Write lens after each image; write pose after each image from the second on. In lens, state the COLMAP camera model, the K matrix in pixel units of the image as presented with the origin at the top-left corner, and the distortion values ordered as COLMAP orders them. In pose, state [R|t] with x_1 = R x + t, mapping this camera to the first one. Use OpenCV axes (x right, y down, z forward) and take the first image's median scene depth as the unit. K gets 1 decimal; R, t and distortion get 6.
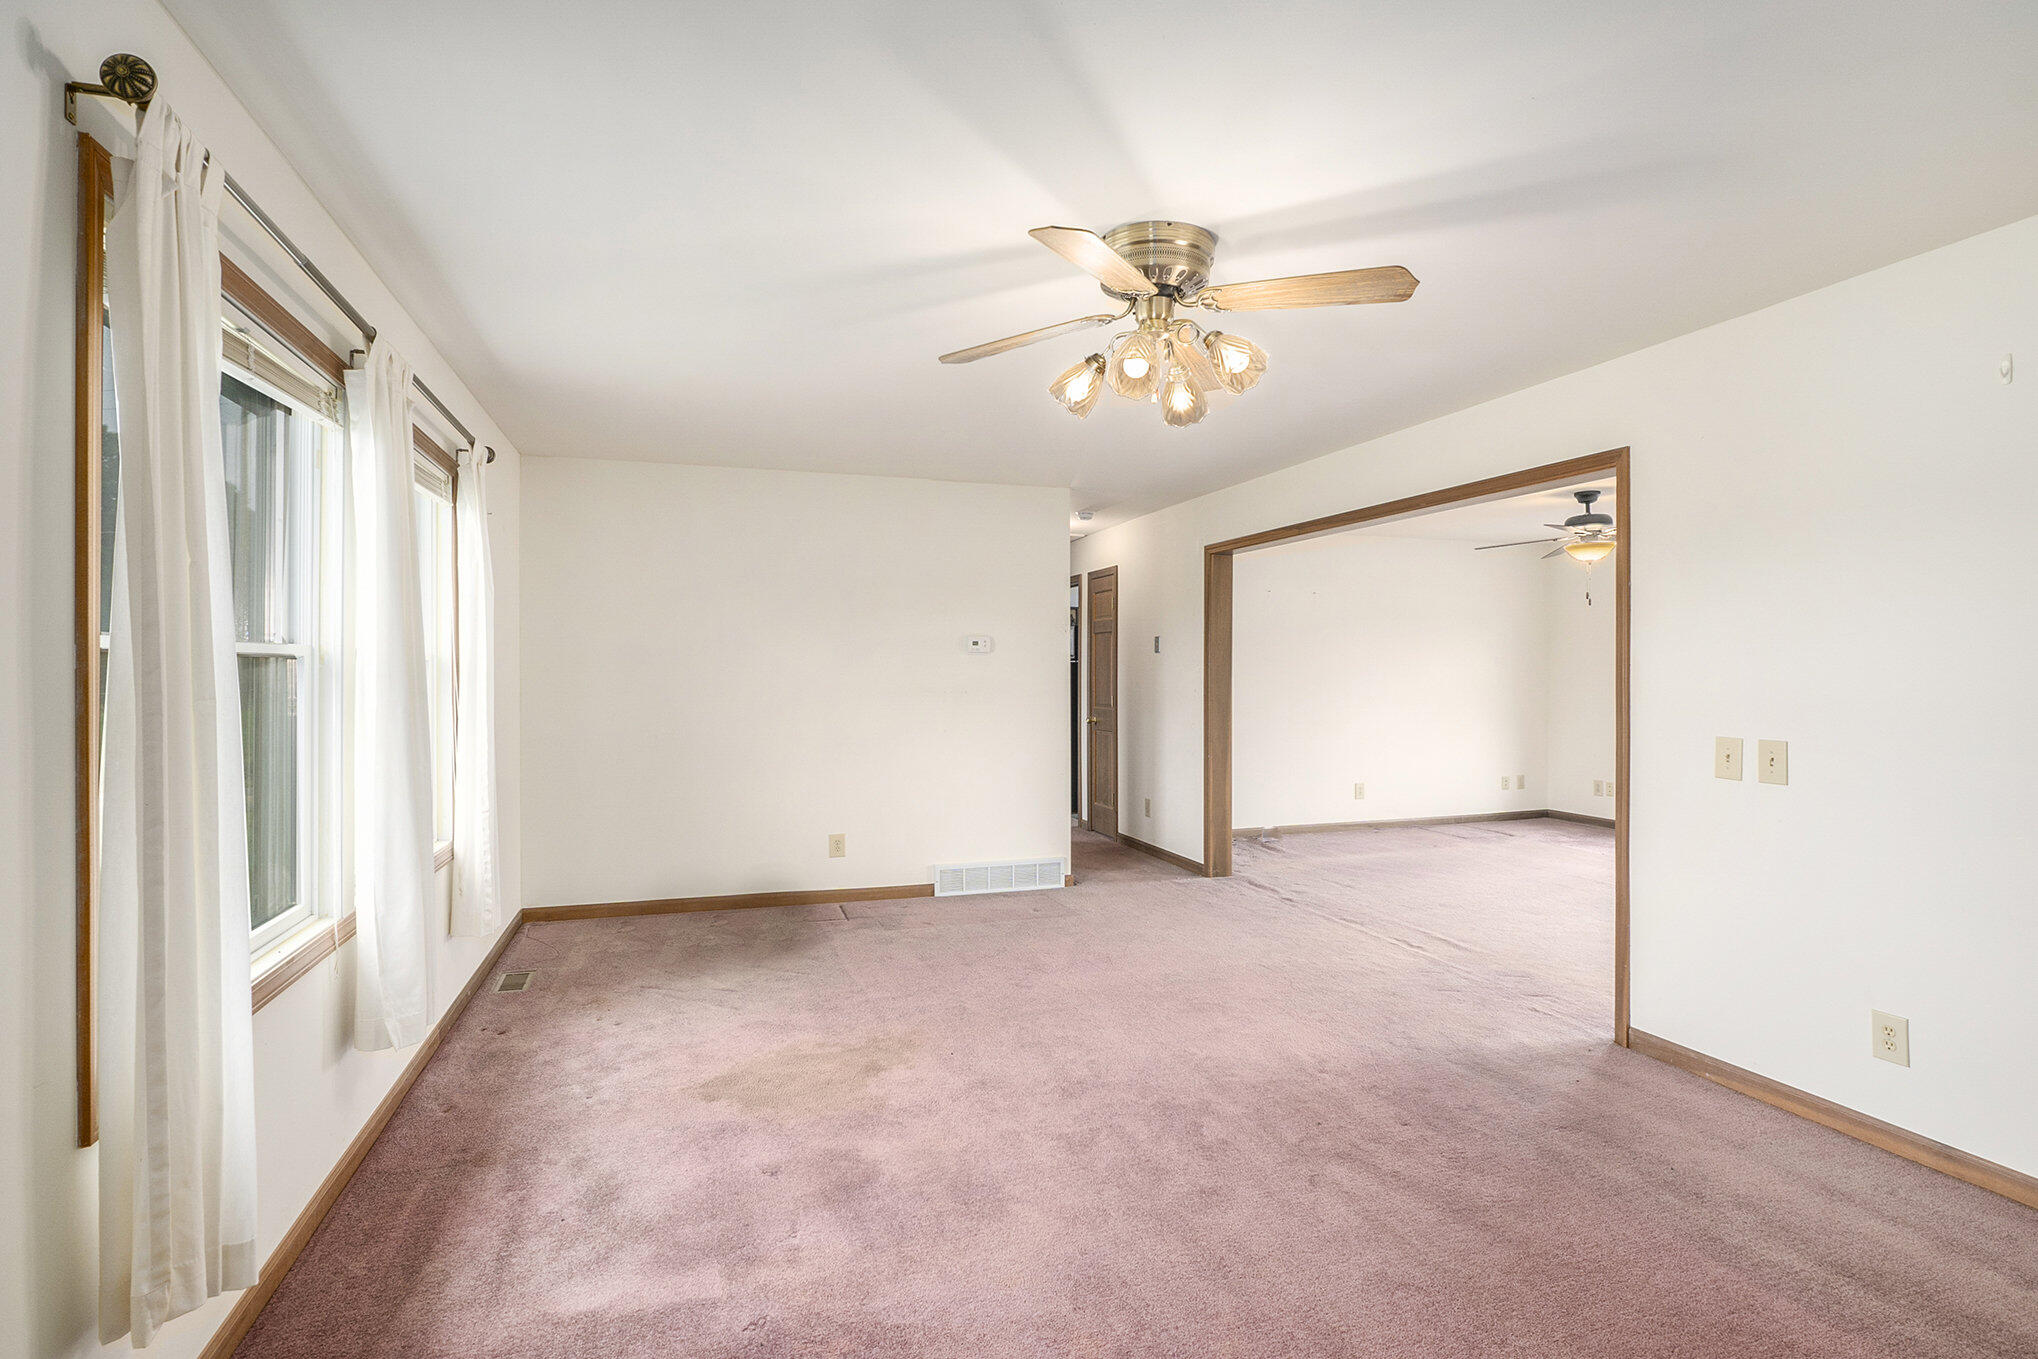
lens RADIAL K [[1013.4, 0, 1018.1], [0, 1013.4, 678.2], [0, 0, 1]] dist [-0.035989, 0.003136]
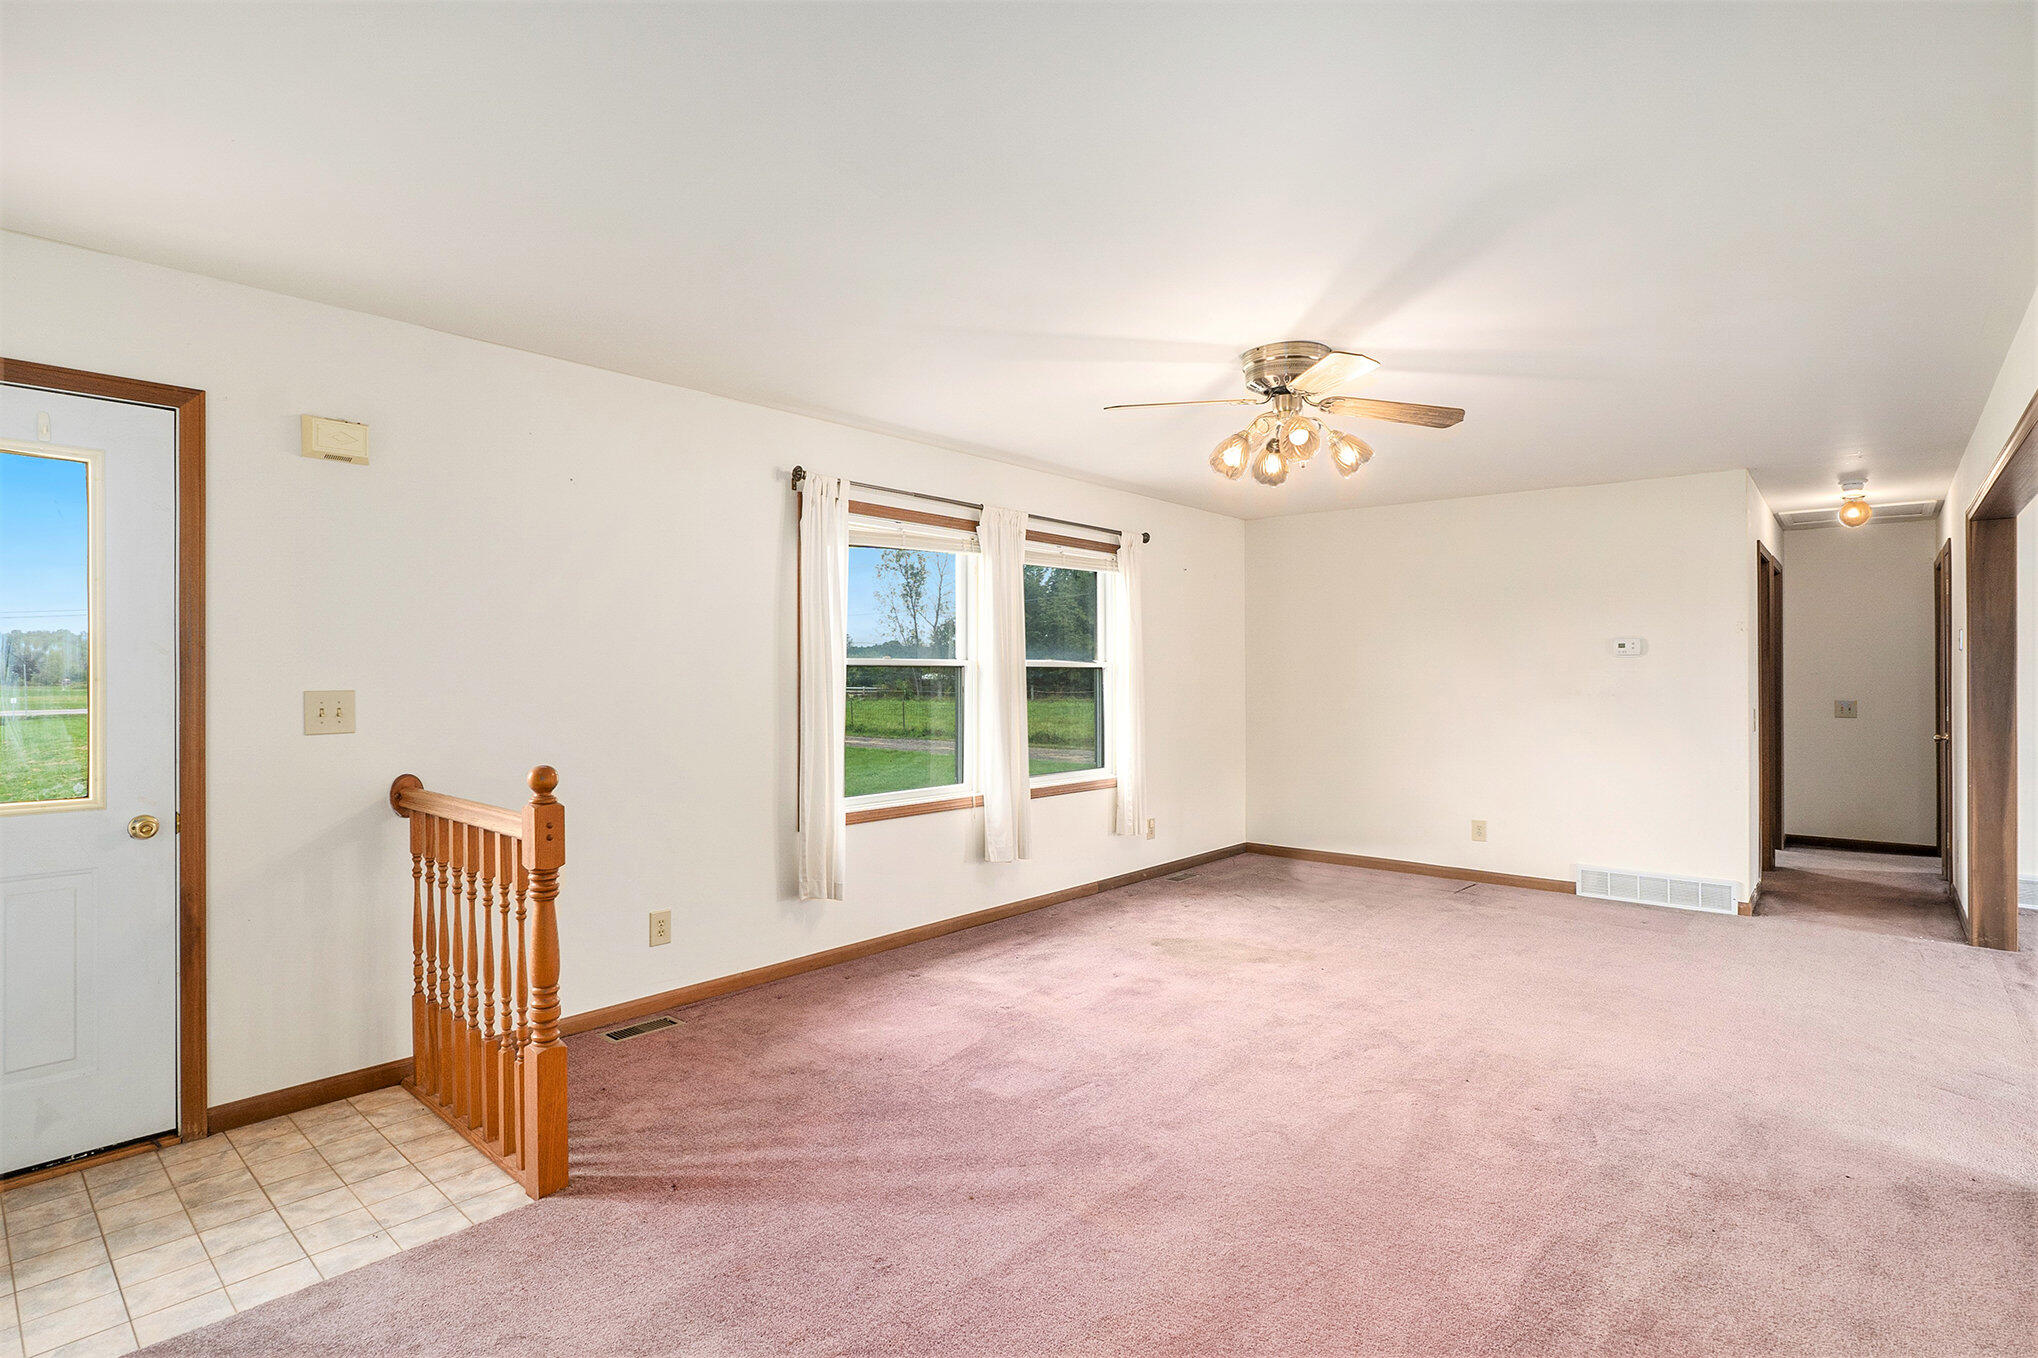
lens RADIAL K [[1013.4, 0, 1023.1], [0, 1013.4, 677.2], [0, 0, 1]] dist [-0.035989, 0.003136]
pose [[0.508502, 0.003606, -0.861053, 0.906243], [-0.007916, 0.999969, -0.000488, 0.002248], [0.861025, 0.007064, 0.508514, 0.010811]]
